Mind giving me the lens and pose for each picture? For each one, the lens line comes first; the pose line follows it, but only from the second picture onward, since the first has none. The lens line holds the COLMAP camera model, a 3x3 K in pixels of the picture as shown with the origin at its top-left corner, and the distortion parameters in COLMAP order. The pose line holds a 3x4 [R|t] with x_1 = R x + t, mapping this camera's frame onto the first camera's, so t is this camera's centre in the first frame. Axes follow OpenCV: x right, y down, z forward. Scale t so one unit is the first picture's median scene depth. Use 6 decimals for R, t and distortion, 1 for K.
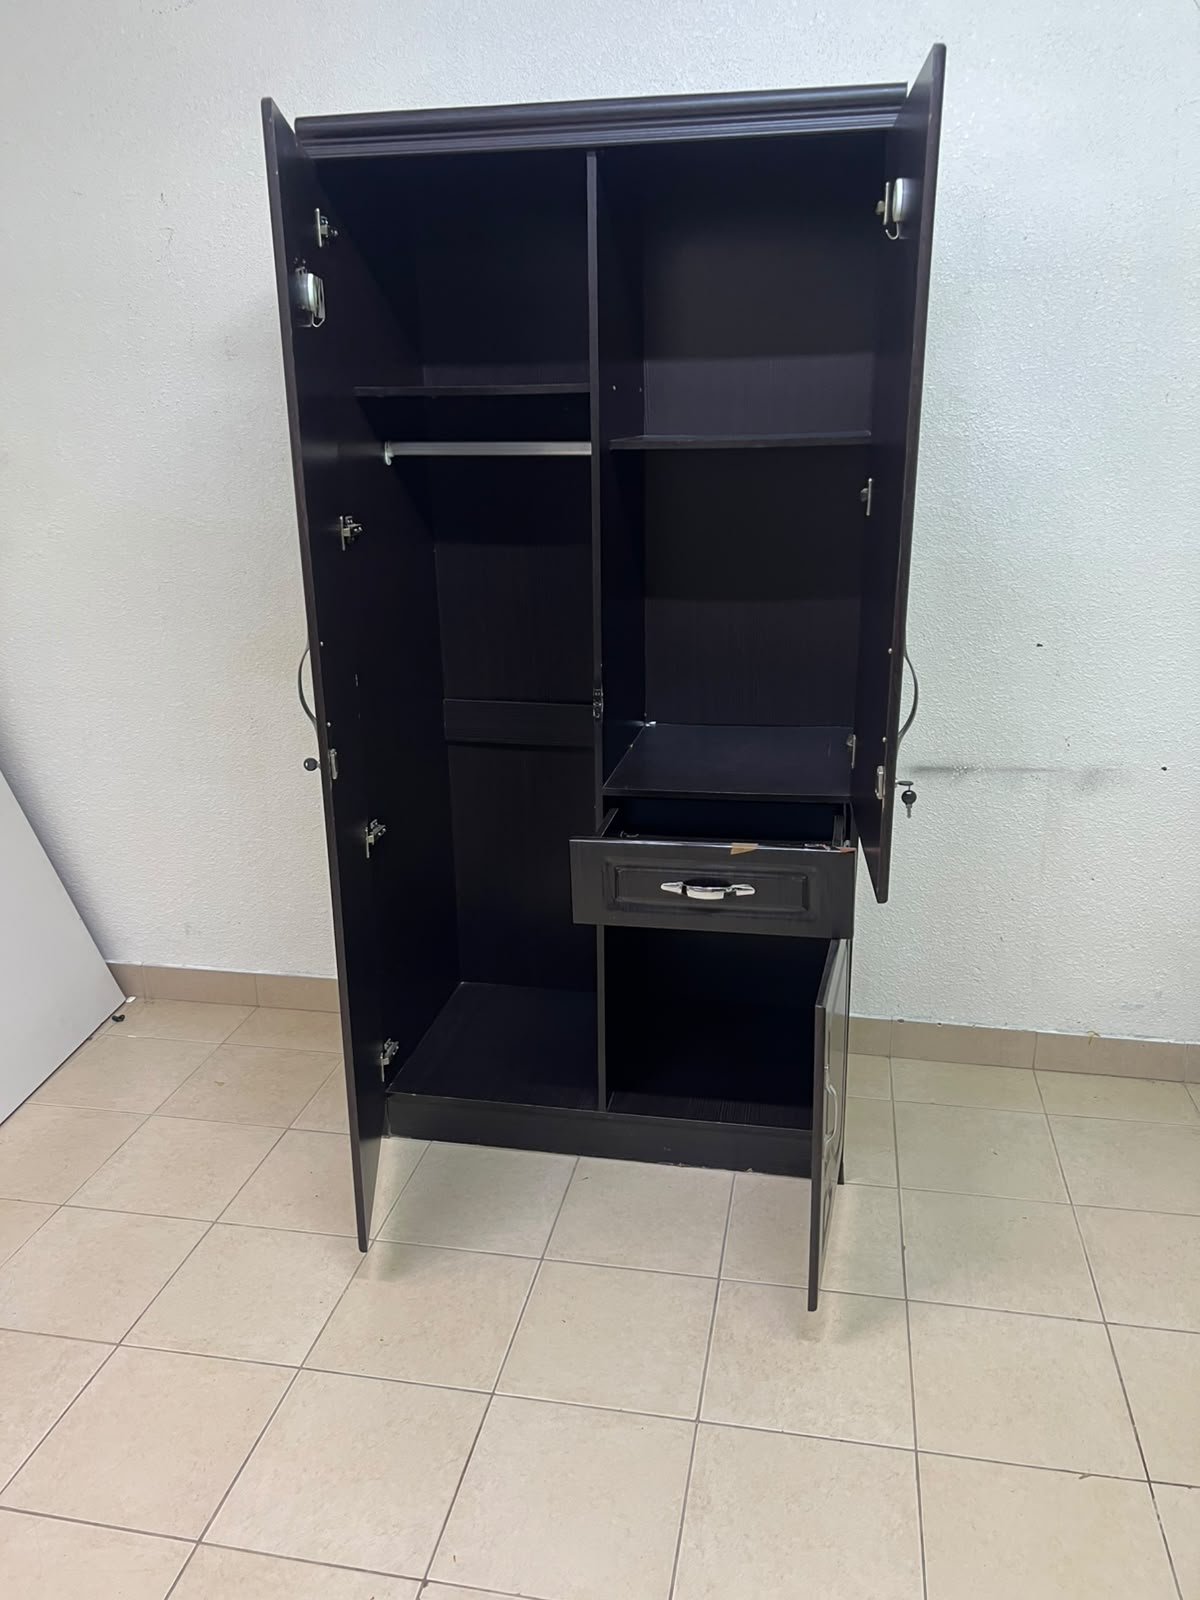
lens RADIAL K [[1204.4, 0, 609.1], [0, 1204.4, 791.2], [0, 0, 1]] dist [0.045998, -0.051096]
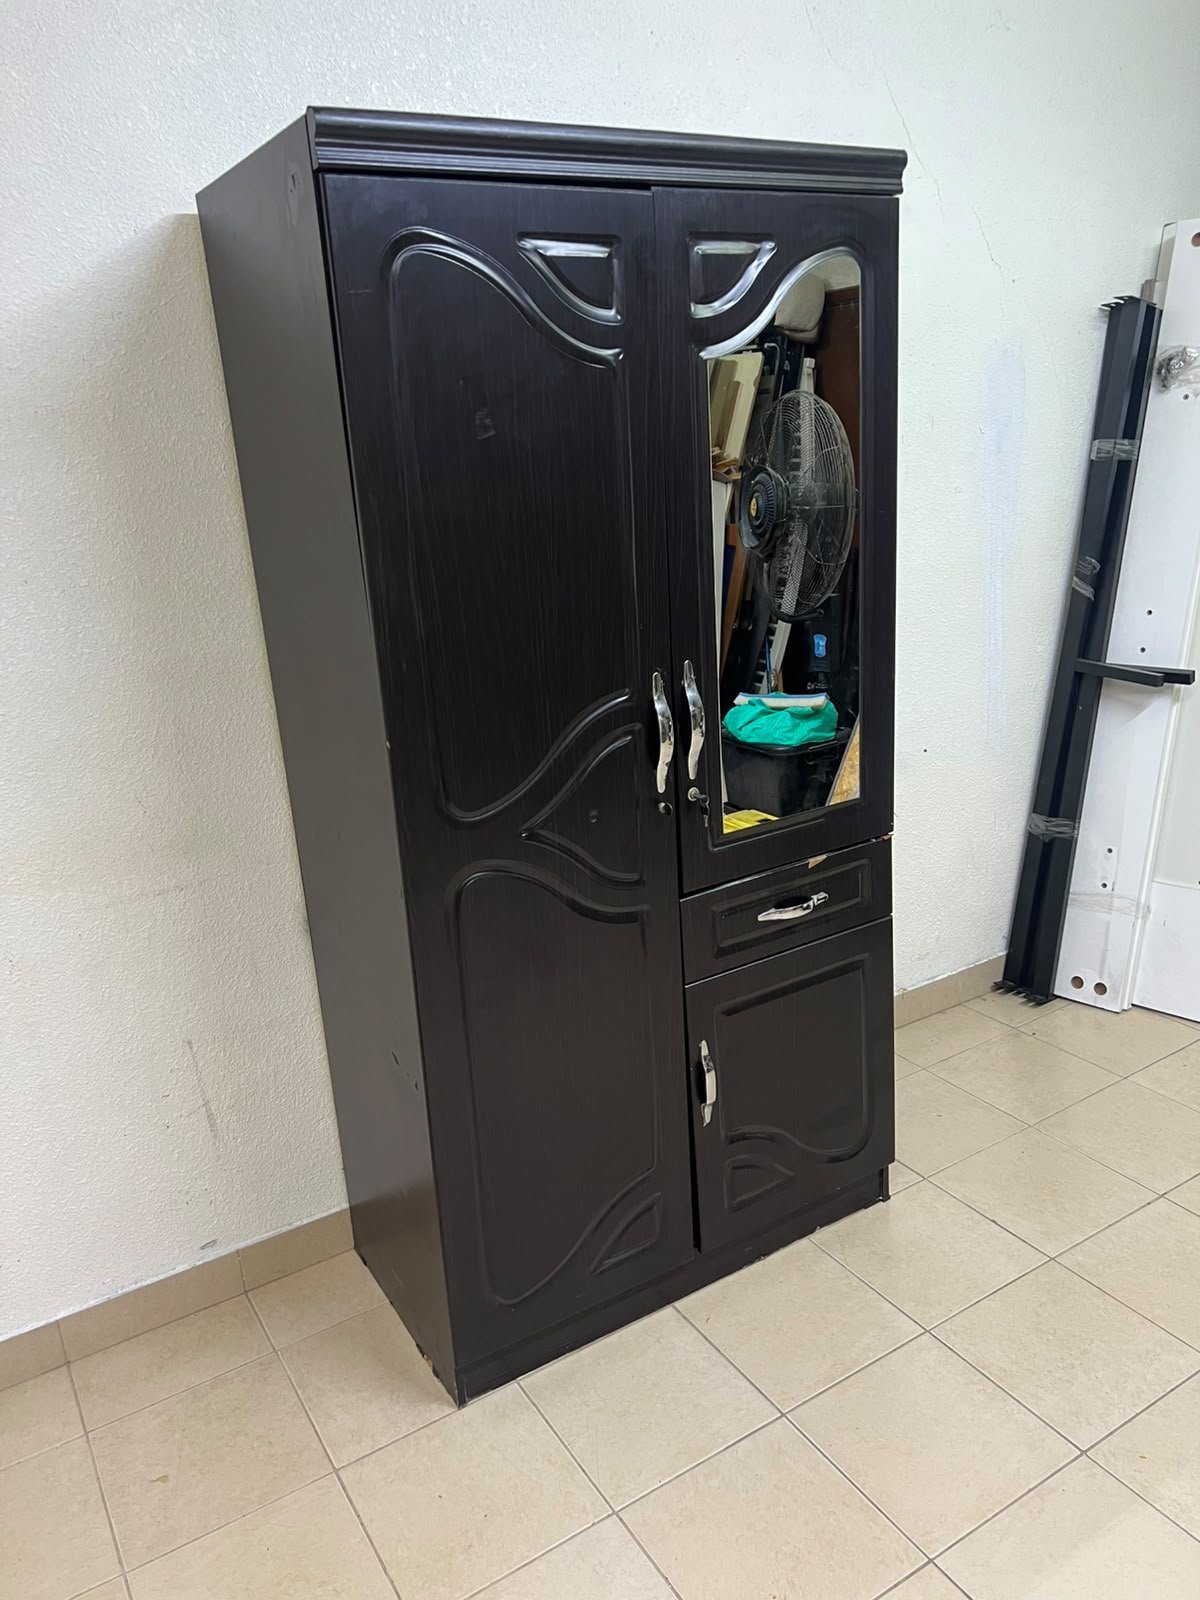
lens RADIAL K [[1204.4, 0, 610.2], [0, 1204.4, 808.6], [0, 0, 1]] dist [0.045998, -0.051096]
pose [[0.741032, -0.234115, 0.629335, -0.584523], [0.253772, 0.965382, 0.060314, -0.126294], [-0.621669, 0.115013, 0.774790, 0.321554]]
